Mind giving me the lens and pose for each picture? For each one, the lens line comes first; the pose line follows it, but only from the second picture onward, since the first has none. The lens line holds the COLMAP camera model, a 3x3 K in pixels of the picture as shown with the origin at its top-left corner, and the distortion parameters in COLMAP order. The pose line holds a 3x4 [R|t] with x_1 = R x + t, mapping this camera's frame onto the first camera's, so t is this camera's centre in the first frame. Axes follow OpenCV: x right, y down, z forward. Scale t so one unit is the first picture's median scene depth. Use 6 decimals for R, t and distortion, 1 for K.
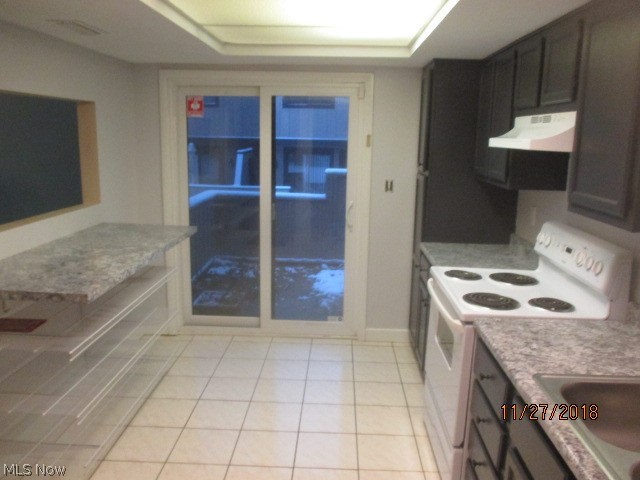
lens RADIAL K [[537.5, 0, 322.7], [0, 537.5, 238.0], [0, 0, 1]] dist [-0.004005, -0.019058]
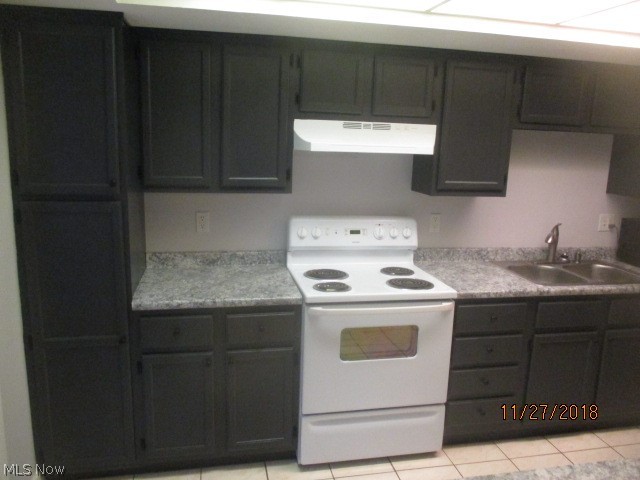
lens RADIAL K [[537.5, 0, 323.3], [0, 537.5, 241.1], [0, 0, 1]] dist [-0.004005, -0.019058]
pose [[-0.252875, -0.221185, 0.941877, -0.849369], [0.139225, 0.955065, 0.261661, -0.357359], [-0.957429, 0.197300, -0.210718, 1.641291]]
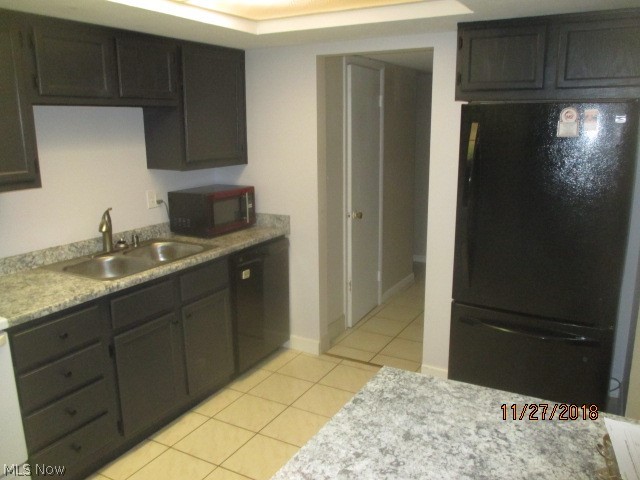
lens RADIAL K [[537.5, 0, 321.5], [0, 537.5, 239.2], [0, 0, 1]] dist [-0.004005, -0.019058]
pose [[-0.888983, -0.108502, 0.444900, -0.667633], [0.079924, 0.919853, 0.384035, -0.322452], [-0.450911, 0.376959, -0.809062, 1.561958]]
